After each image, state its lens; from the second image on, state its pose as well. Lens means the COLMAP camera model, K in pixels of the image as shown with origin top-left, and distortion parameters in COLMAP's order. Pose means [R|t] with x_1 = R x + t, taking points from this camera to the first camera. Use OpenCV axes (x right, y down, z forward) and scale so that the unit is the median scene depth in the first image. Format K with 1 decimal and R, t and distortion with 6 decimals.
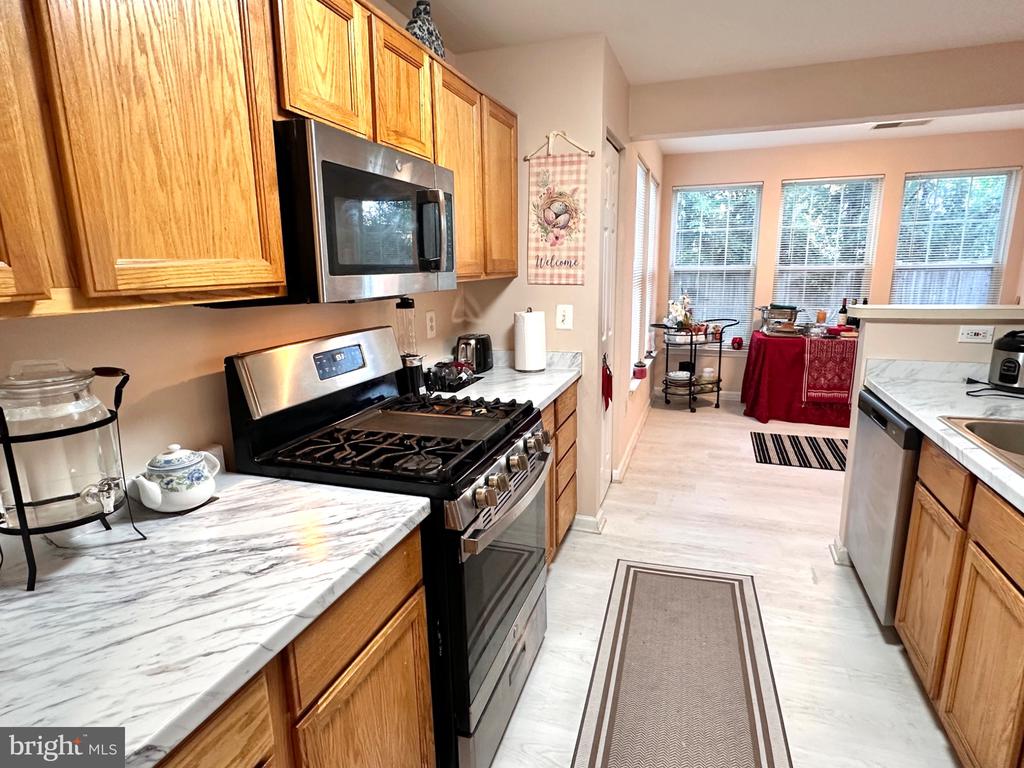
lens RADIAL K [[575.8, 0, 506.0], [0, 575.8, 389.8], [0, 0, 1]] dist [0.000230, -0.000931]
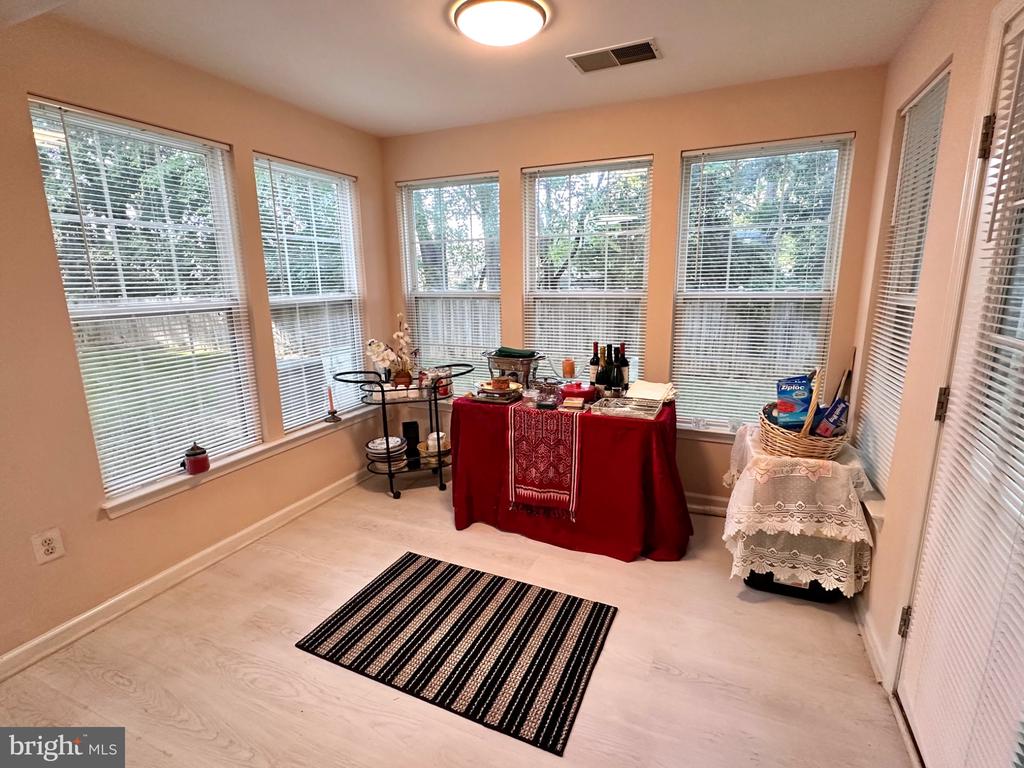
lens RADIAL K [[498.3, 0, 513.1], [0, 498.3, 388.4], [0, 0, 1]] dist [-0.001061, -0.000229]
pose [[0.995936, 0.019566, -0.087915, 0.552670], [-0.019340, 0.999807, 0.003422, -0.107423], [0.087965, -0.001708, 0.996122, 0.425481]]
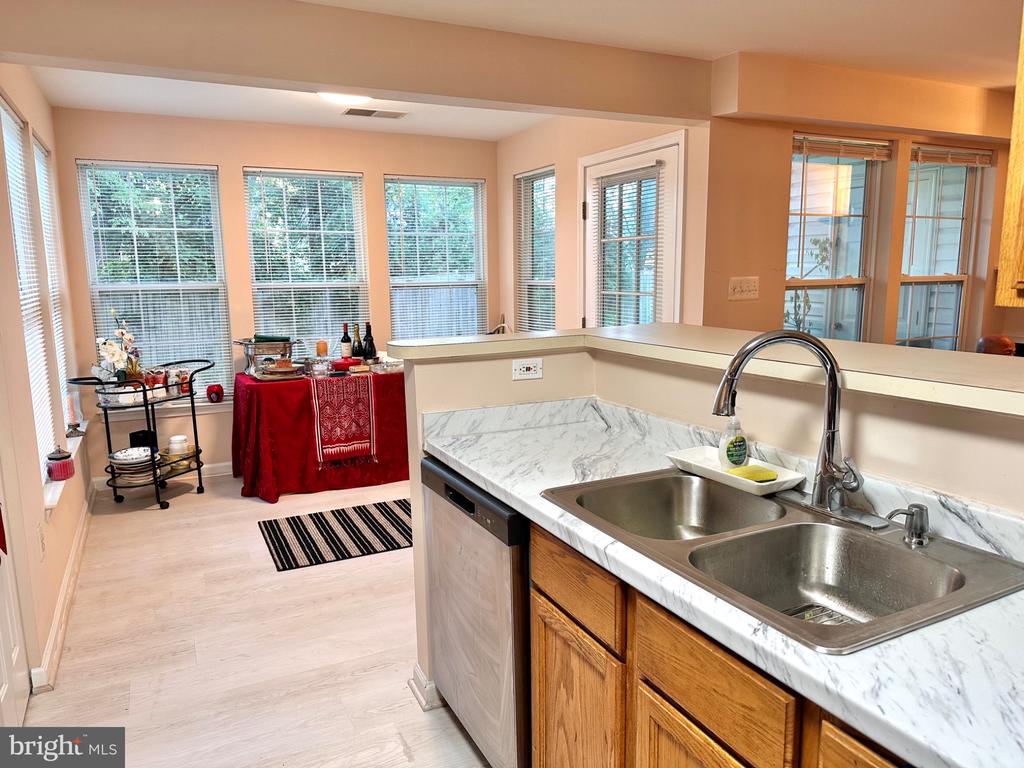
lens RADIAL K [[725.8, 0, 512.0], [0, 725.8, 384.0], [0, 0, 1]] dist [0.120241, -0.191336]
pose [[0.704227, -0.106046, 0.702011, 0.035912], [0.155884, 0.987749, -0.007165, -0.033776], [-0.692651, 0.114478, 0.712130, 0.136056]]
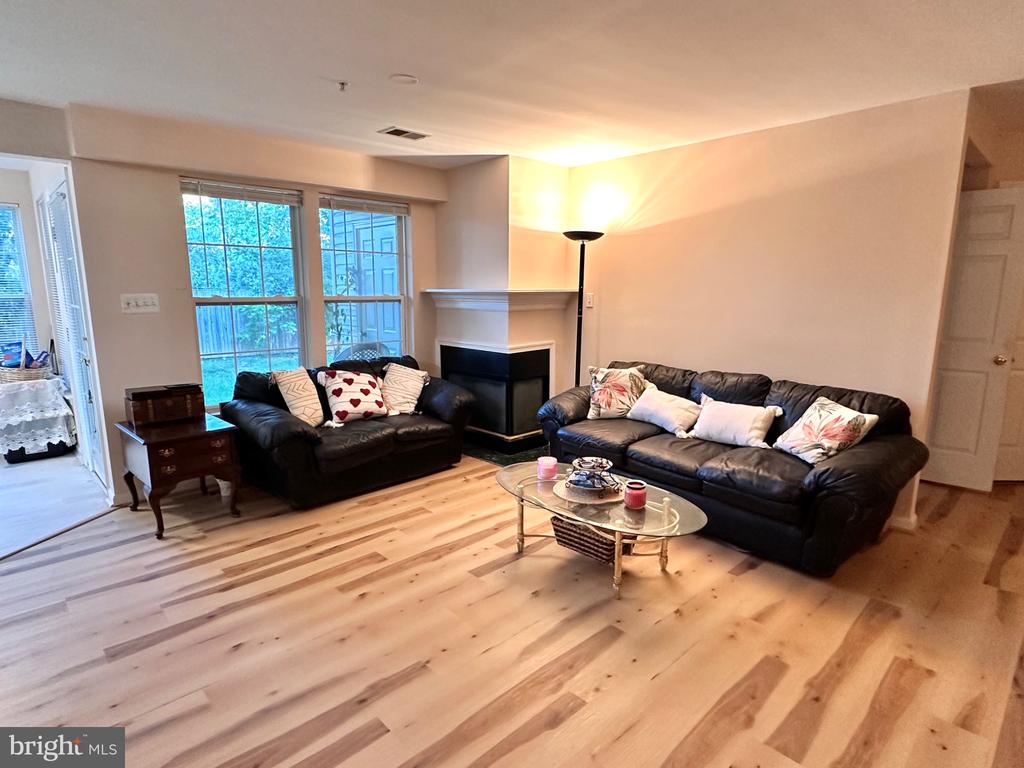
lens RADIAL K [[558.9, 0, 509.4], [0, 558.9, 387.7], [0, 0, 1]] dist [0.000479, -0.000471]
pose [[0.464209, -0.141034, 0.874425, 0.343184], [0.183272, 0.981171, 0.060956, 0.044485], [-0.866557, 0.131962, 0.481315, -0.218804]]
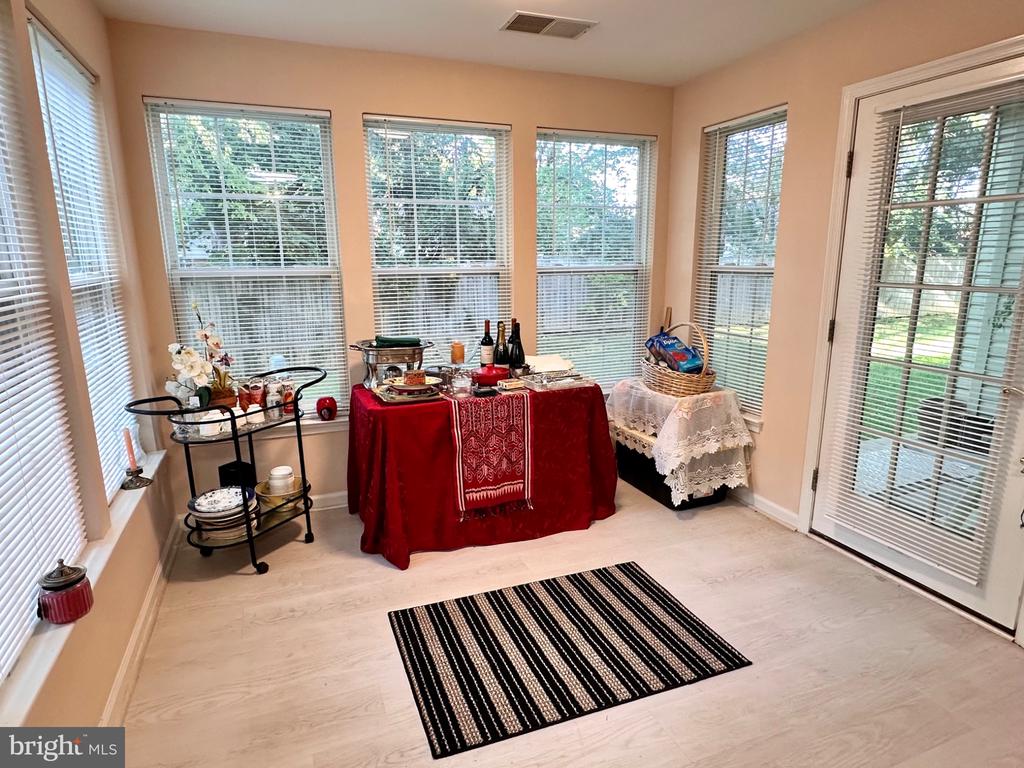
lens RADIAL K [[594.2, 0, 511.2], [0, 594.2, 389.9], [0, 0, 1]] dist [0.004236, 0.000229]
pose [[0.756853, -0.133708, 0.639762, 0.196324], [0.135689, 0.989668, 0.046314, -0.113319], [-0.639345, 0.051756, 0.767176, 0.508997]]
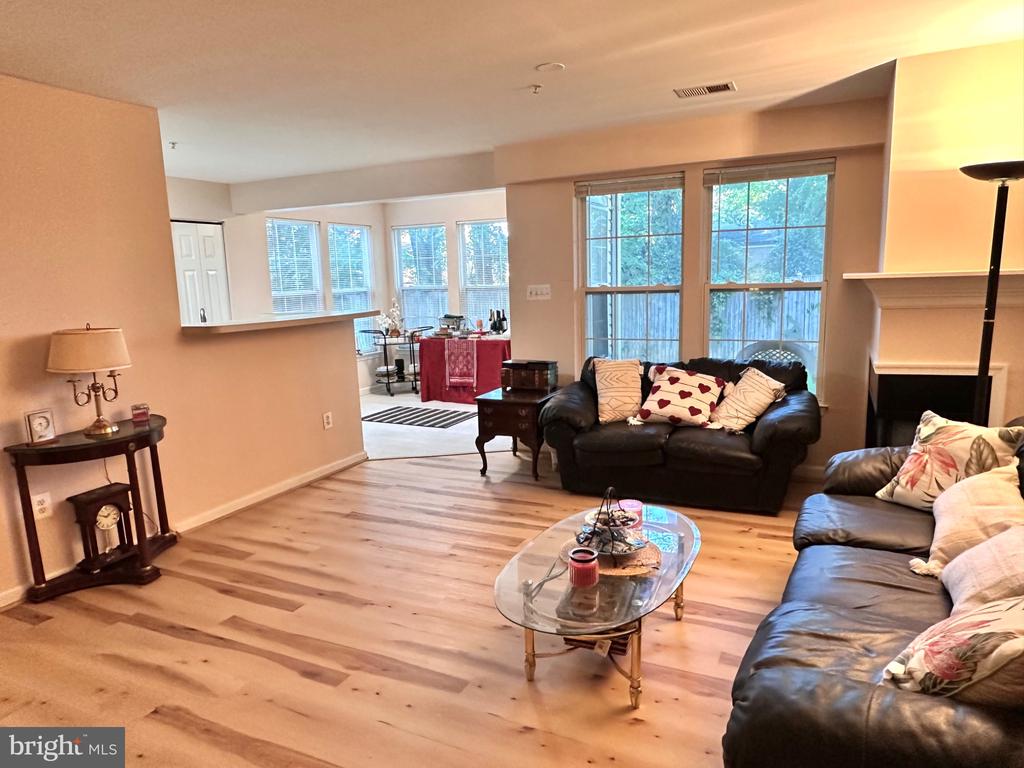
lens RADIAL K [[667.5, 0, 512.0], [0, 667.5, 384.0], [0, 0, 1]] dist [0.002016, 0.000967]
pose [[0.991703, 0.004334, -0.128476, 0.845887], [-0.011366, 0.998473, -0.054052, 0.096299], [0.128046, 0.055064, 0.990238, -0.514254]]
